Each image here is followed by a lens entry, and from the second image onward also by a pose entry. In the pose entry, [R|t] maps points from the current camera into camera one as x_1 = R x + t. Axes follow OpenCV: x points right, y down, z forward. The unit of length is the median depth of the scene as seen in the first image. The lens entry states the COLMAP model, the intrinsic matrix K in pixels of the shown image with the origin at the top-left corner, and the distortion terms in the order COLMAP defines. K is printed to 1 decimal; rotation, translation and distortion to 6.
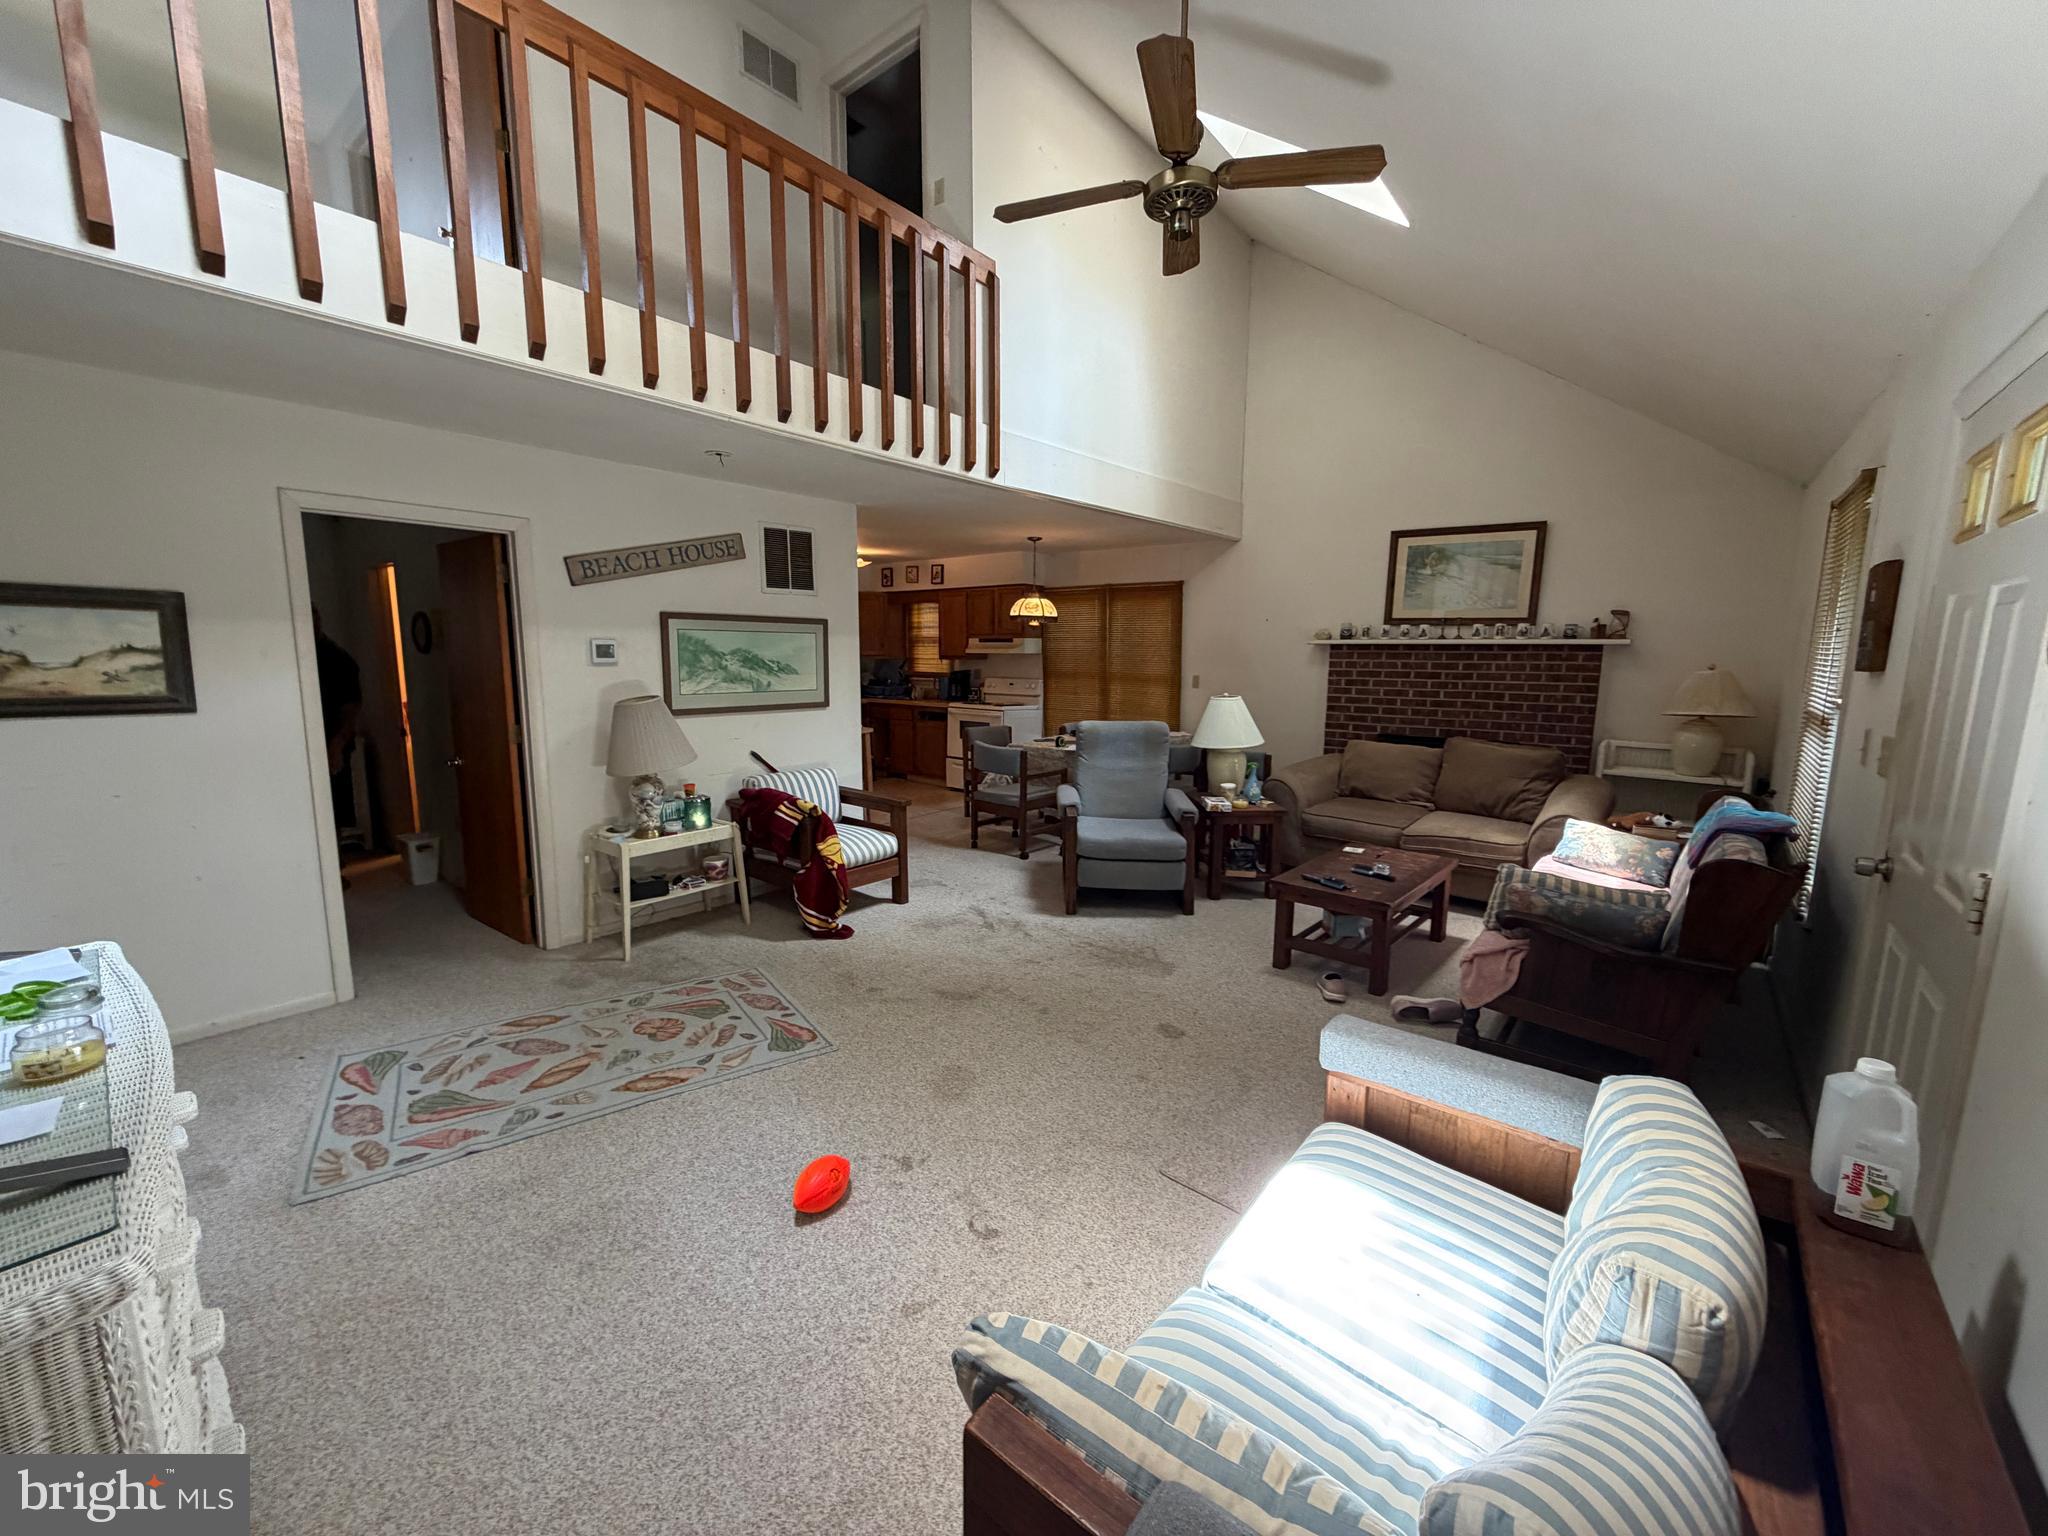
lens RADIAL K [[813.9, 0, 1020.2], [0, 813.9, 769.8], [0, 0, 1]] dist [0.000529, 0.000218]
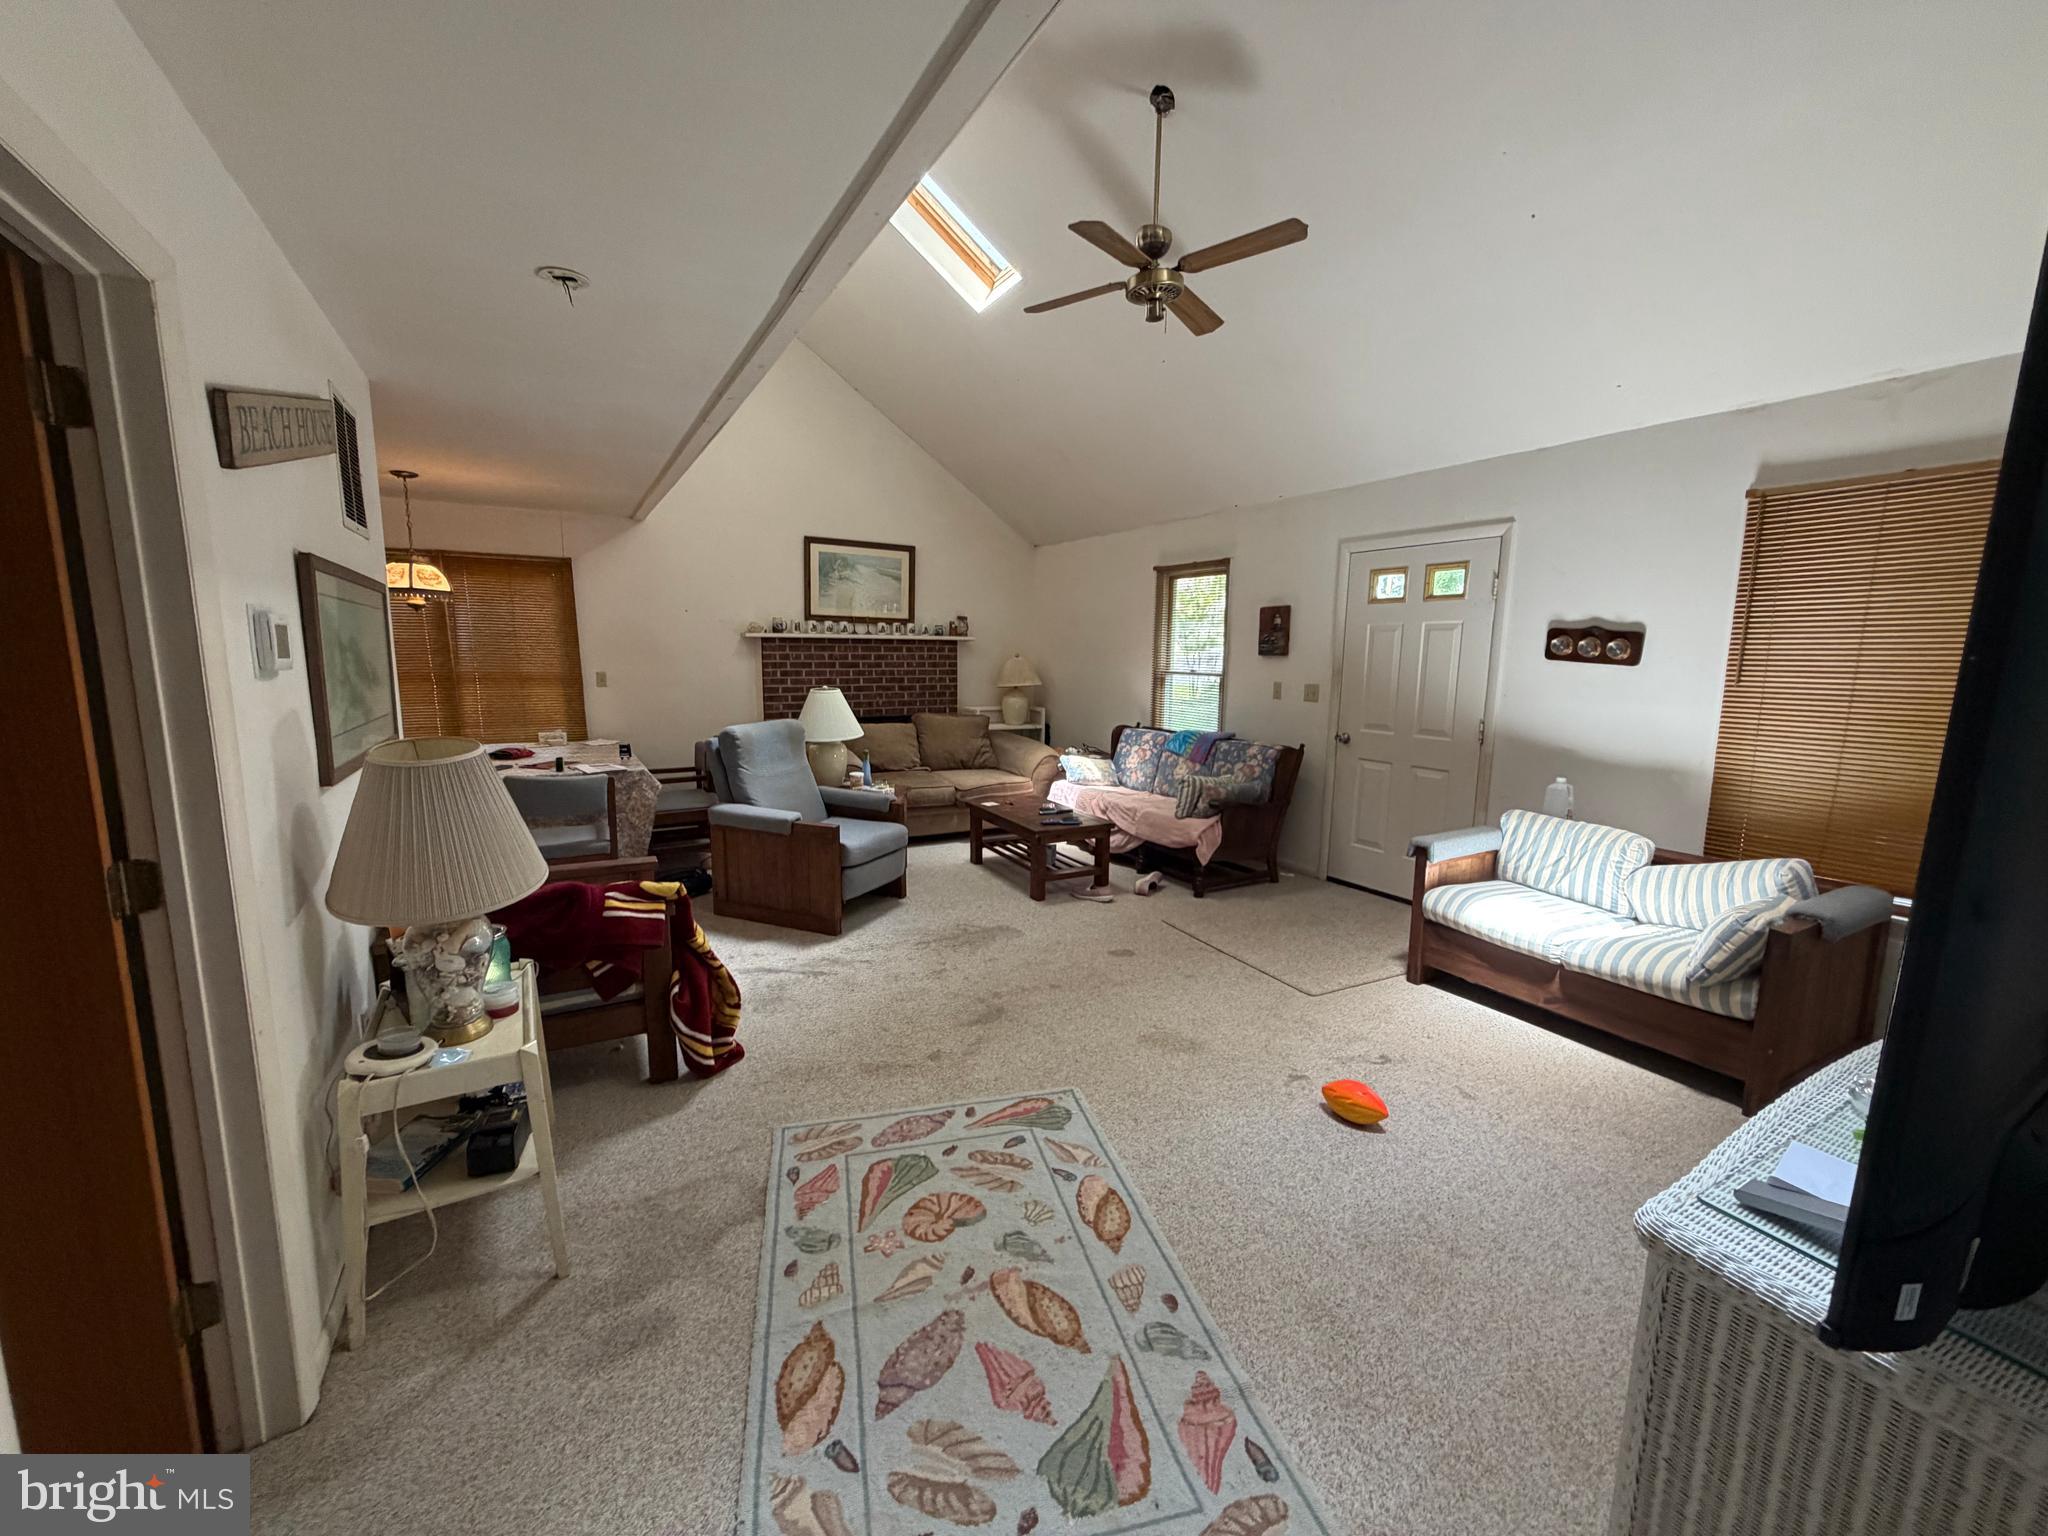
lens RADIAL K [[811.6, 0, 1020.2], [0, 811.6, 770.9], [0, 0, 1]] dist [-0.001543, 0.000426]
pose [[0.359818, -0.140902, 0.922322, -0.654650], [0.130973, 0.986371, 0.099591, -0.063726], [-0.923784, 0.084965, 0.373368, 0.446483]]
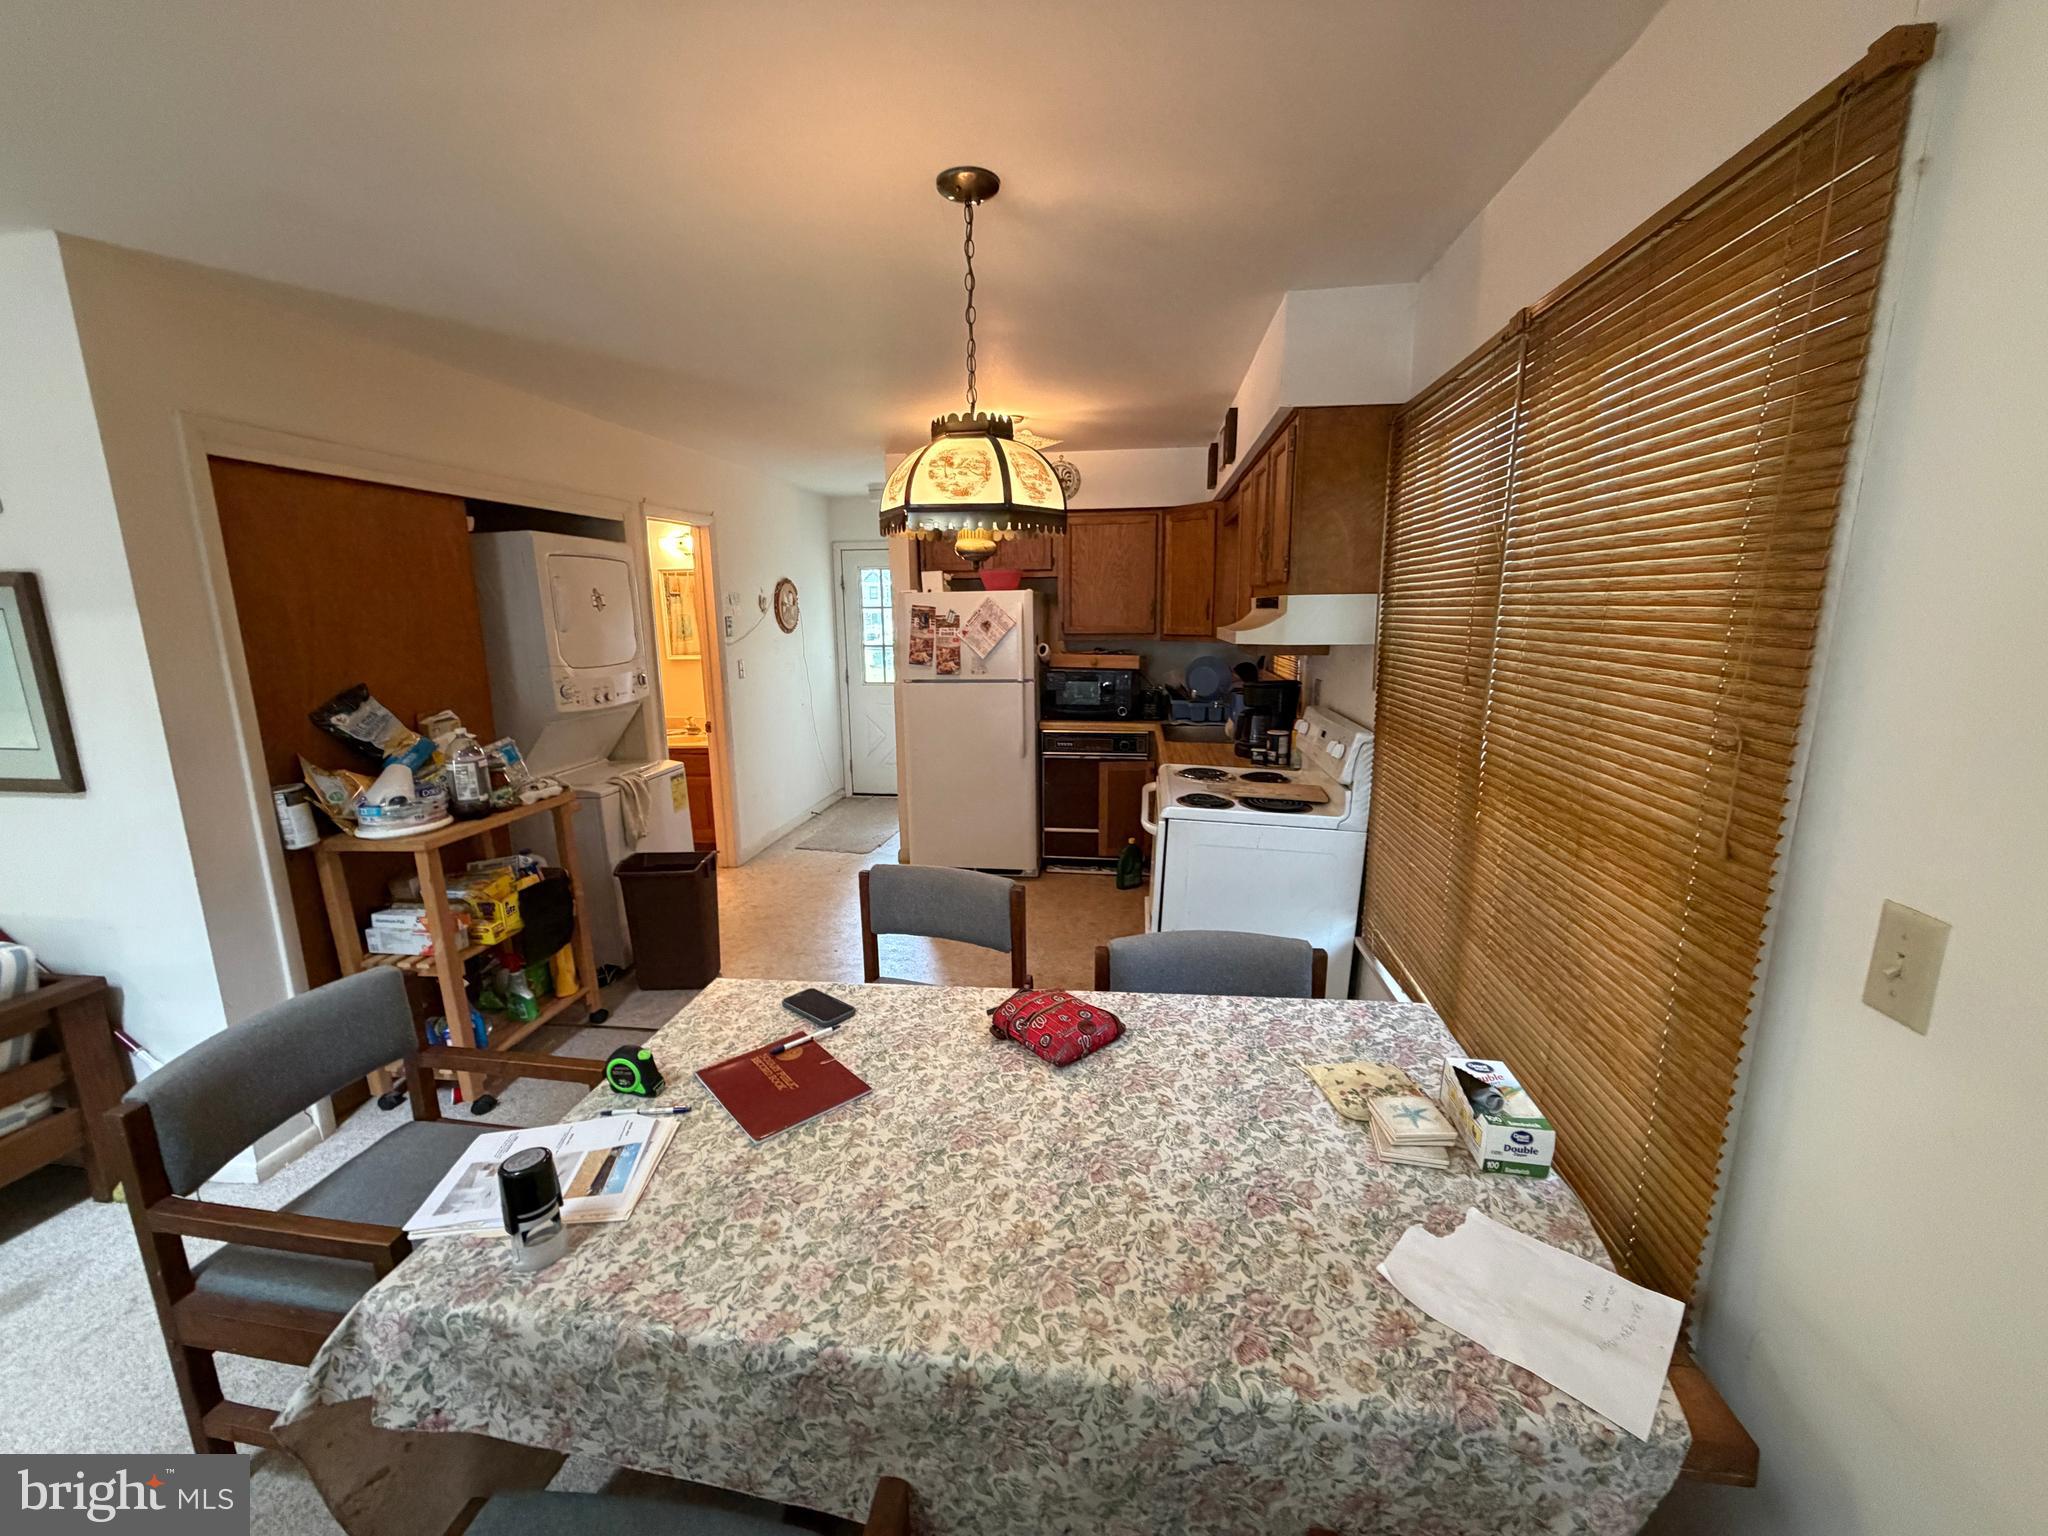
lens RADIAL K [[813.9, 0, 1020.2], [0, 813.9, 769.8], [0, 0, 1]] dist [0.000529, 0.000218]
pose [[0.520040, 0.155410, -0.839884, 0.378583], [-0.115975, 0.987049, 0.110831, -0.206203], [0.846231, 0.039769, 0.531329, 1.301830]]
